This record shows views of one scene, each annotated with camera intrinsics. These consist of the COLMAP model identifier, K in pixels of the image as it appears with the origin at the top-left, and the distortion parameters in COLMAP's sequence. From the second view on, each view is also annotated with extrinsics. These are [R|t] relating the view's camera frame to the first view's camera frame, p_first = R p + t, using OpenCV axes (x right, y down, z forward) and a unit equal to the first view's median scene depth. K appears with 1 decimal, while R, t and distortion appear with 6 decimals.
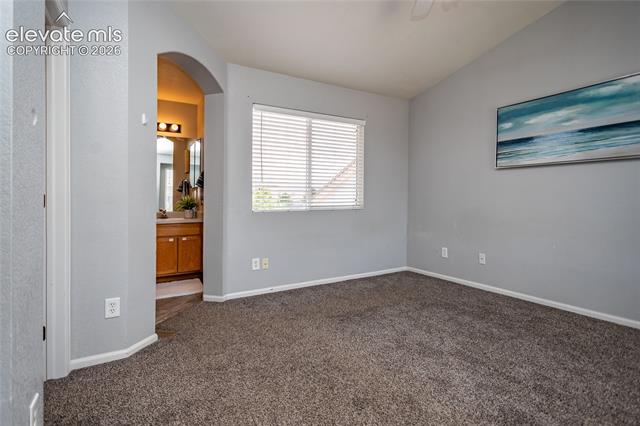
lens RADIAL K [[300.7, 0, 331.8], [0, 300.7, 193.4], [0, 0, 1]] dist [0.017751, 0.000009]
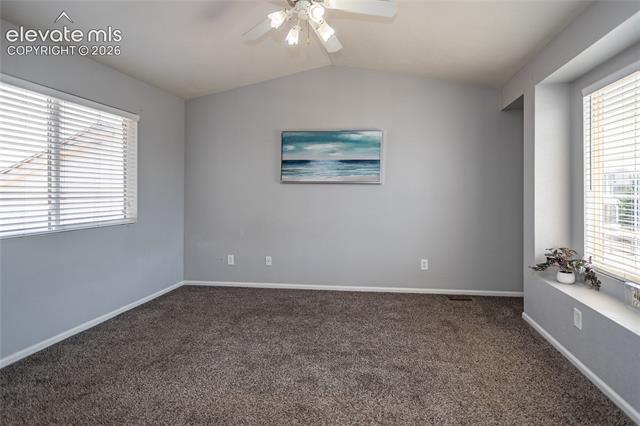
lens RADIAL K [[300.7, 0, 331.8], [0, 300.7, 193.4], [0, 0, 1]] dist [0.017751, 0.000009]
pose [[0.675858, 0.006424, 0.737003, -0.227538], [-0.009290, 0.999957, -0.000196, -0.050980], [-0.736973, -0.006714, 0.675889, 0.076690]]
